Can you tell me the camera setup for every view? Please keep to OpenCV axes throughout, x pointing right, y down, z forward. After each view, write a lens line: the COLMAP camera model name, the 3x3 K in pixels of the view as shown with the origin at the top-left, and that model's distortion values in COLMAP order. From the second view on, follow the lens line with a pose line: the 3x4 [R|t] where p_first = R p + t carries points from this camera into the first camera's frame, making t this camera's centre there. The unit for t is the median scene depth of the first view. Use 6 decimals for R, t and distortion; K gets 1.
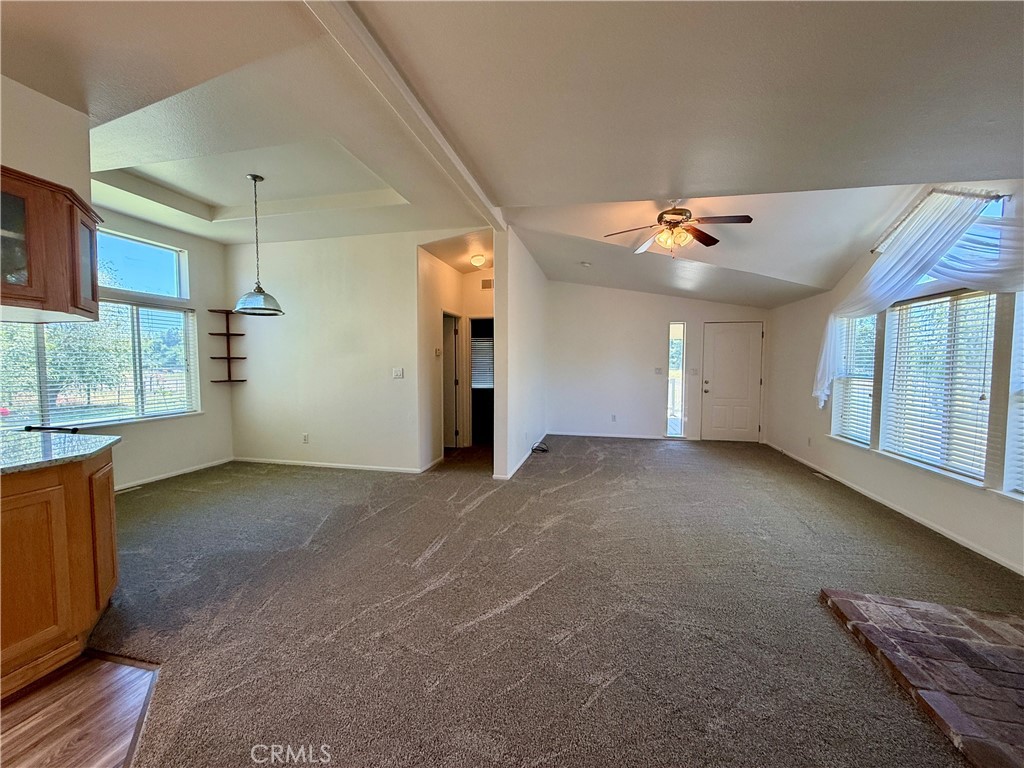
lens RADIAL K [[411.8, 0, 512.0], [0, 411.8, 384.0], [0, 0, 1]] dist [0.000952, 0.000050]
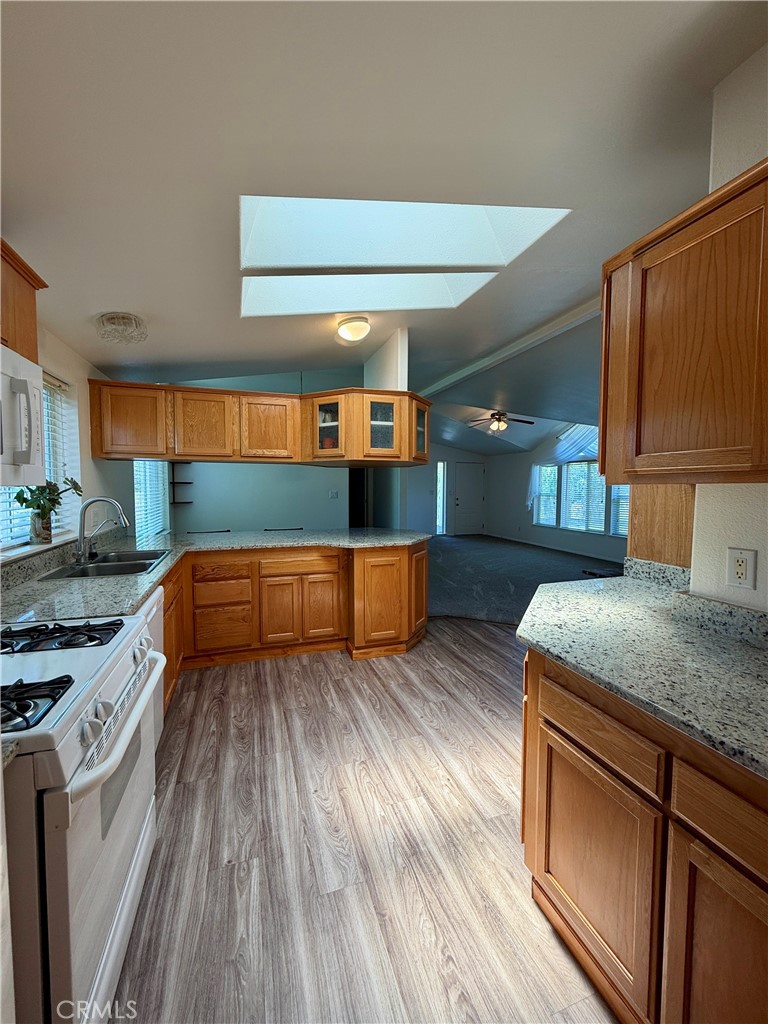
lens RADIAL K [[411.8, 0, 384.0], [0, 411.8, 512.0], [0, 0, 1]] dist [0.000952, 0.000050]
pose [[0.852215, -0.028271, 0.522428, -1.071935], [0.020718, 0.999579, 0.020294, 0.010161], [-0.522782, -0.006471, 0.852442, -0.396632]]
